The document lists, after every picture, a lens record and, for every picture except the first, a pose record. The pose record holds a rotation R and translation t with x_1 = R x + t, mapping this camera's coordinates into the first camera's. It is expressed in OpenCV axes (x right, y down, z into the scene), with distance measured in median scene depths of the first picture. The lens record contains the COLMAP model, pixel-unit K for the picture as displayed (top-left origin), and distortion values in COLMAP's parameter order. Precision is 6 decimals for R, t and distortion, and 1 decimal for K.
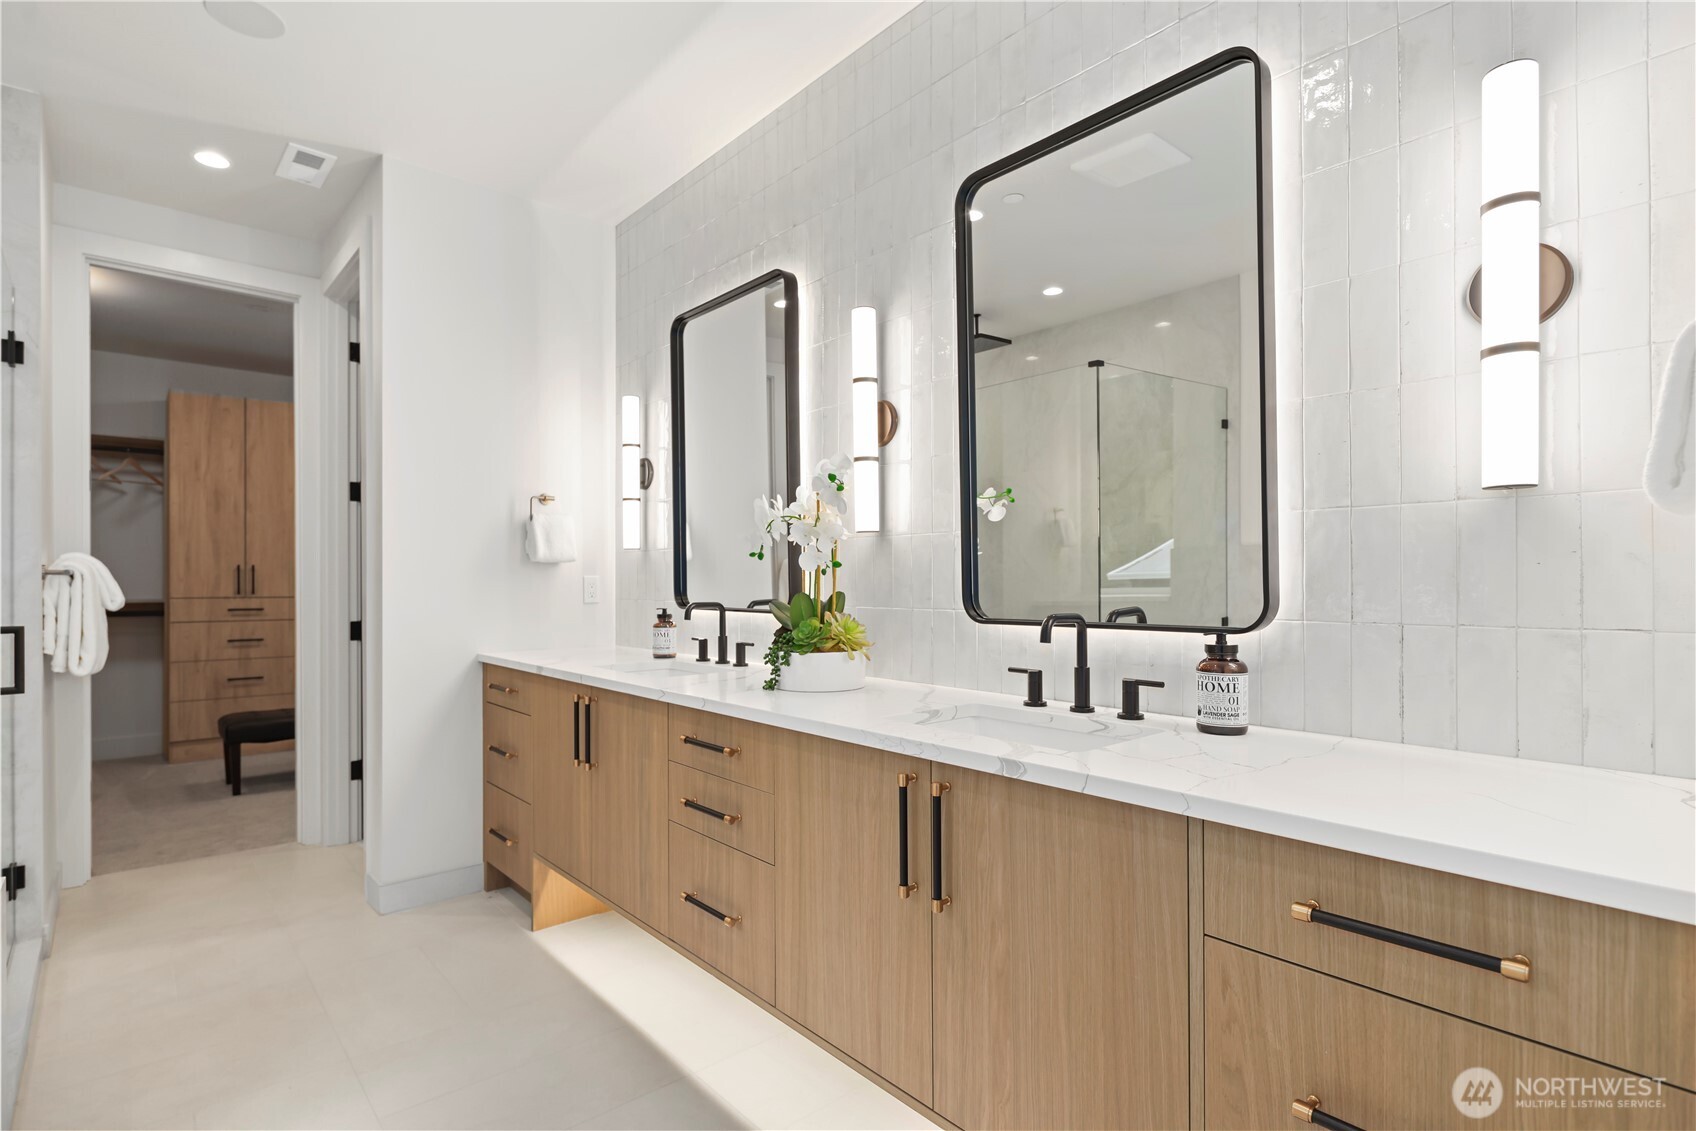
lens RADIAL K [[836.1, 0, 840.6], [0, 836.1, 568.5], [0, 0, 1]] dist [-0.002317, -0.002105]
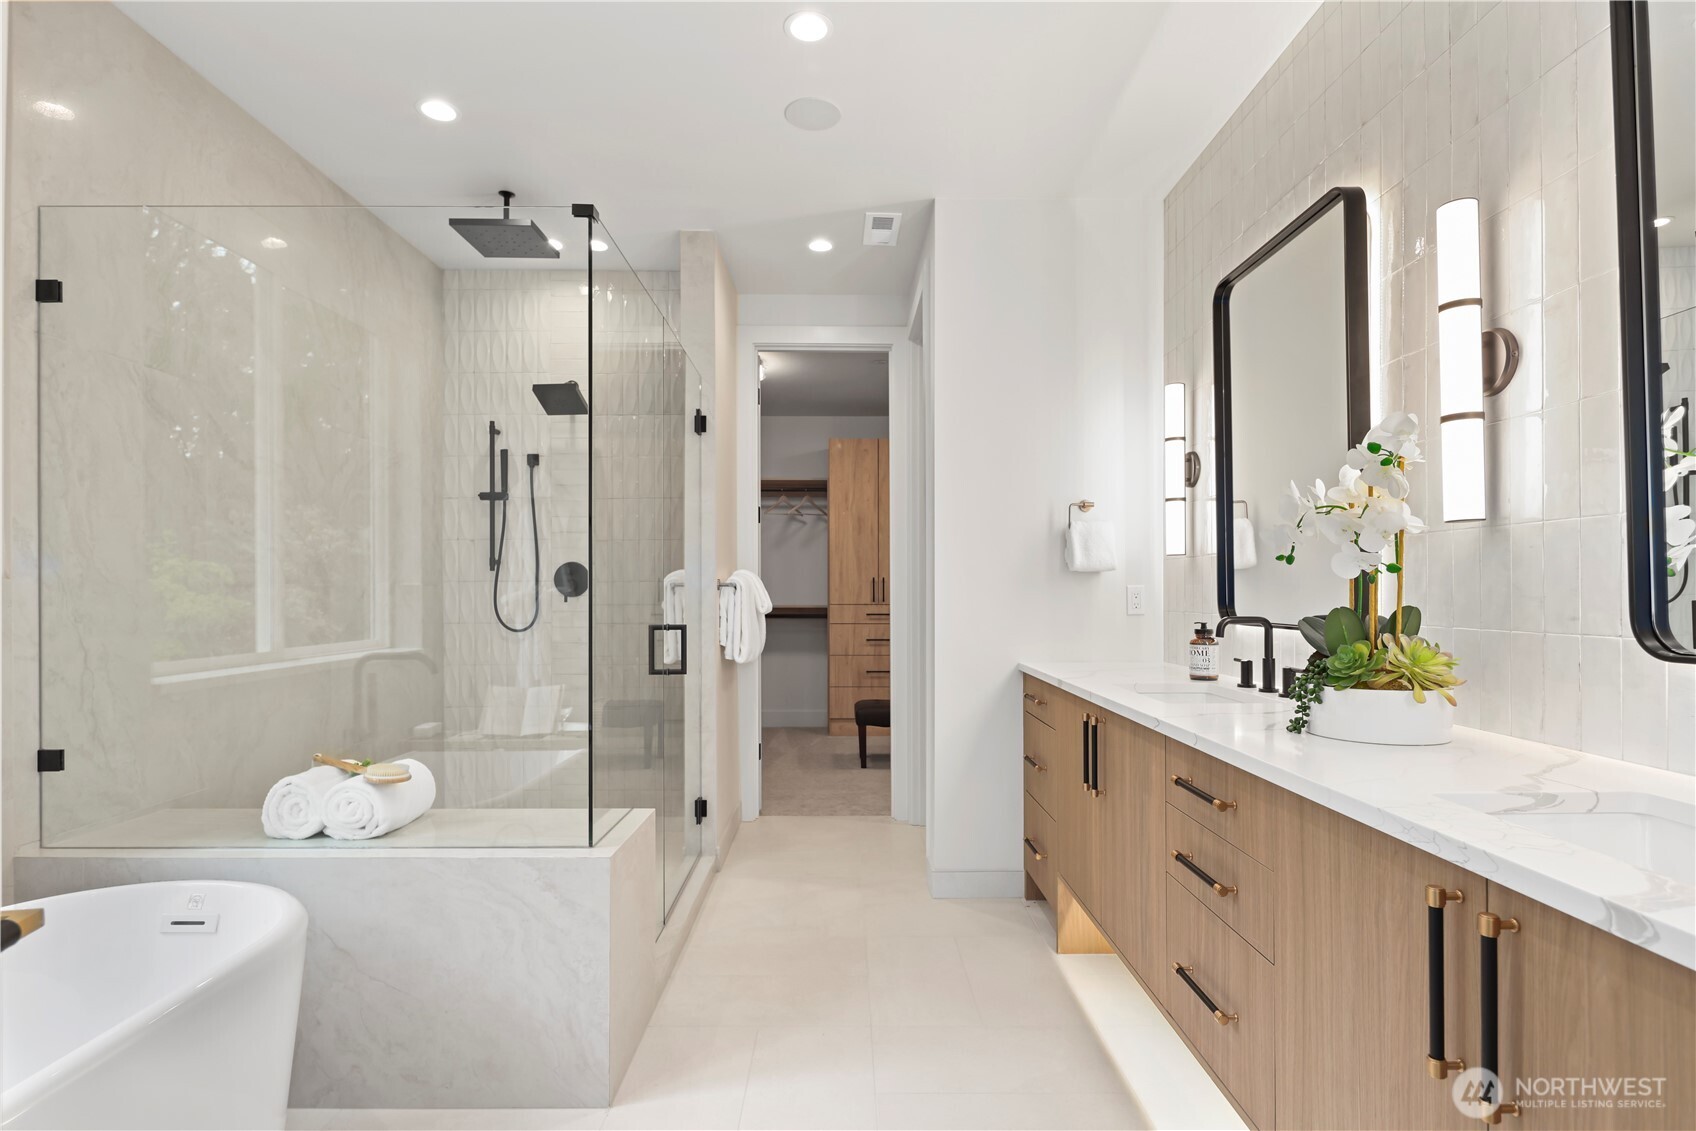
lens RADIAL K [[836.1, 0, 848.0], [0, 836.1, 582.1], [0, 0, 1]] dist [-0.002317, -0.002105]
pose [[0.751233, -0.007453, -0.659995, 0.091087], [0.011234, 0.999936, 0.001495, 0.000307], [0.659941, -0.008538, 0.751269, 0.117192]]
